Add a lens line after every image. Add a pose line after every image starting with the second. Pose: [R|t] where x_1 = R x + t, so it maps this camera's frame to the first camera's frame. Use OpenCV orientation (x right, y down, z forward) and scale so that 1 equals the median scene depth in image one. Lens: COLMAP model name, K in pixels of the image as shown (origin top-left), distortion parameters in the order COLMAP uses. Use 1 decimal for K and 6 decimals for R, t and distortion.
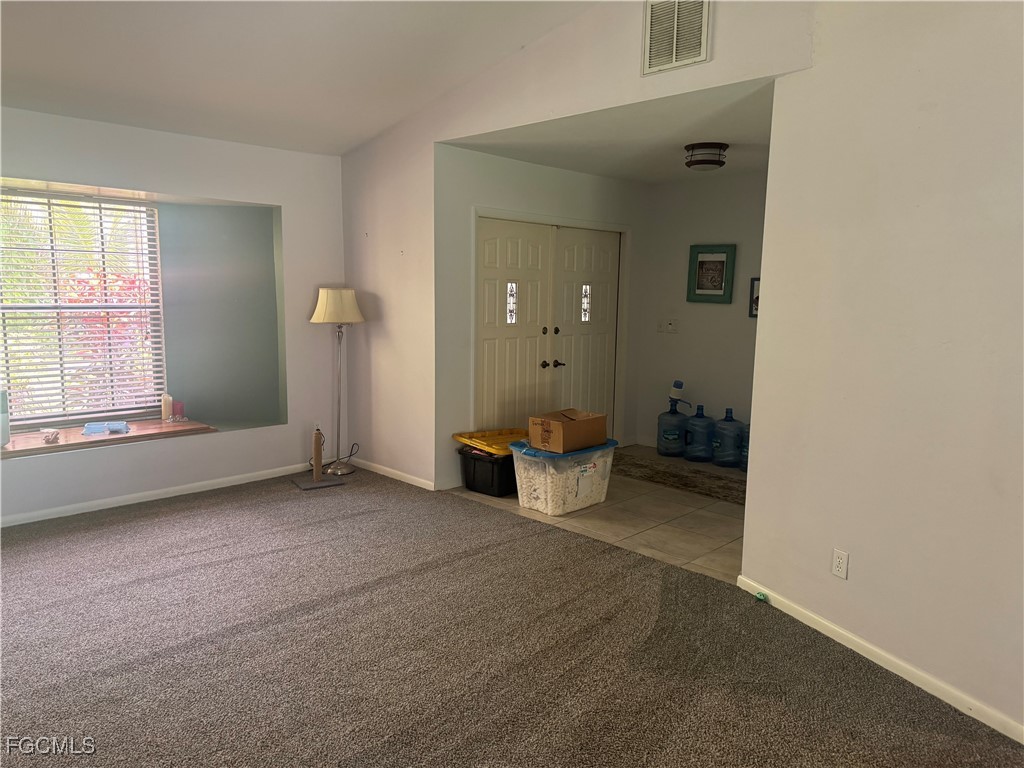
lens RADIAL K [[714.2, 0, 511.9], [0, 714.2, 387.0], [0, 0, 1]] dist [0.068209, -0.044264]
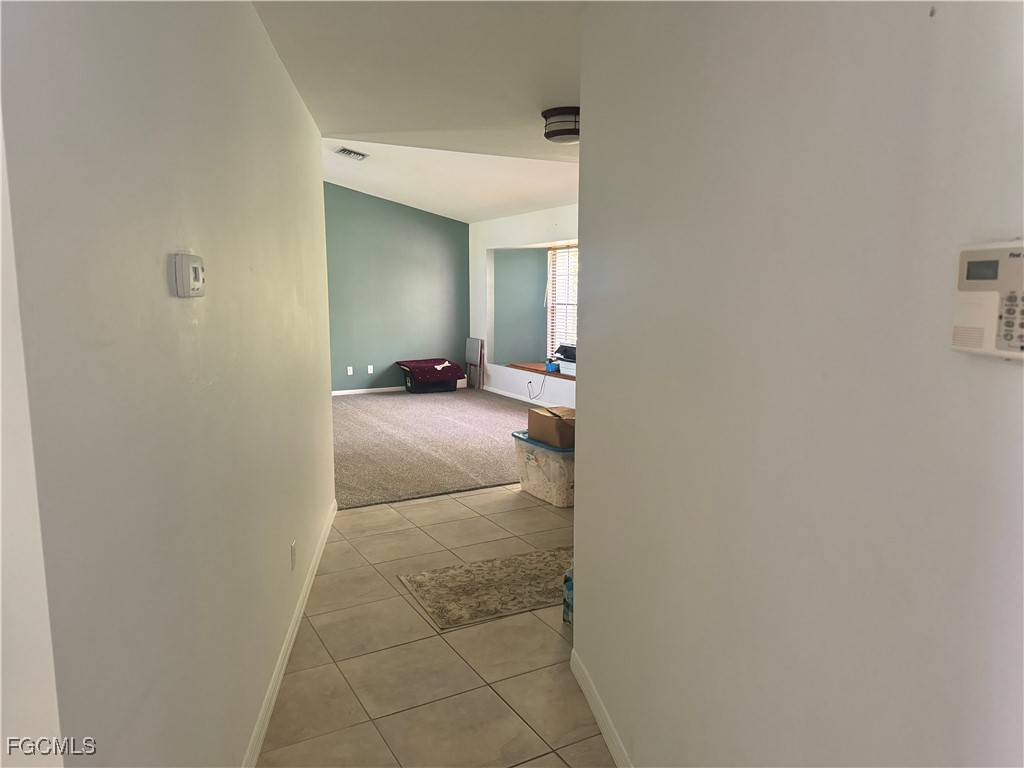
lens RADIAL K [[714.2, 0, 510.6], [0, 714.2, 381.6], [0, 0, 1]] dist [0.068209, -0.044264]
pose [[-0.271952, 0.110658, -0.955927, 1.100154], [-0.133421, 0.979437, 0.151337, -0.154070], [0.953017, 0.168697, -0.251595, 1.188071]]
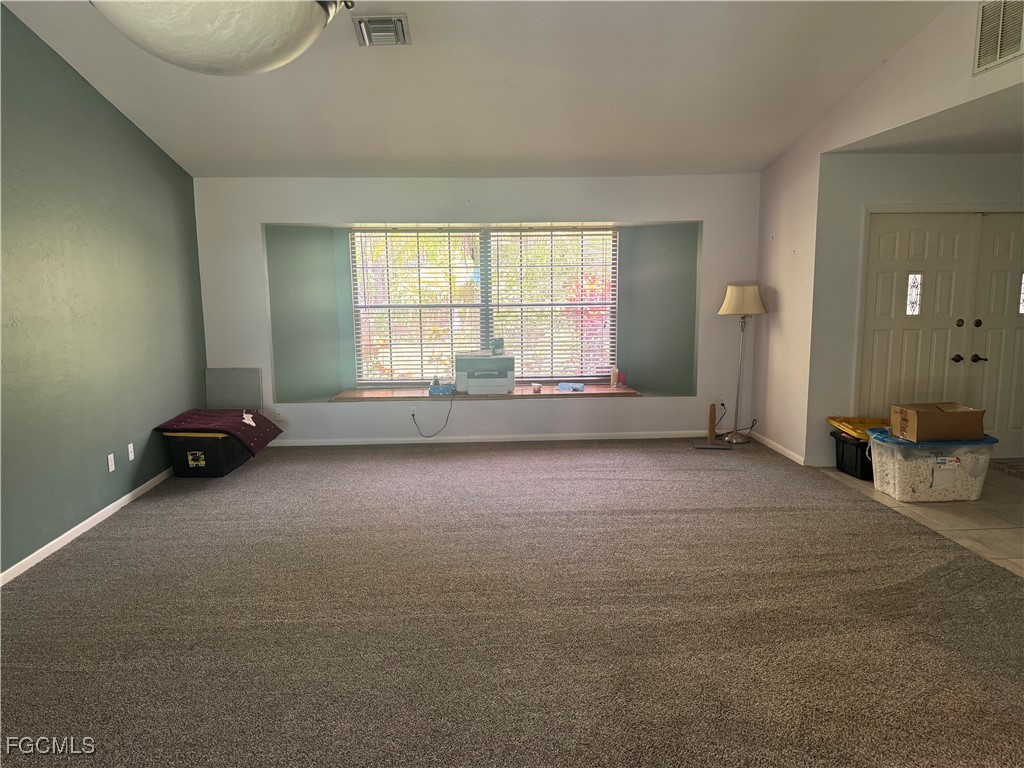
lens RADIAL K [[714.2, 0, 510.2], [0, 714.2, 384.9], [0, 0, 1]] dist [0.068209, -0.044264]
pose [[0.743993, 0.070038, -0.664507, 0.311166], [-0.066030, 0.997330, 0.031189, 0.016122], [0.664917, 0.020673, 0.746631, -0.157889]]
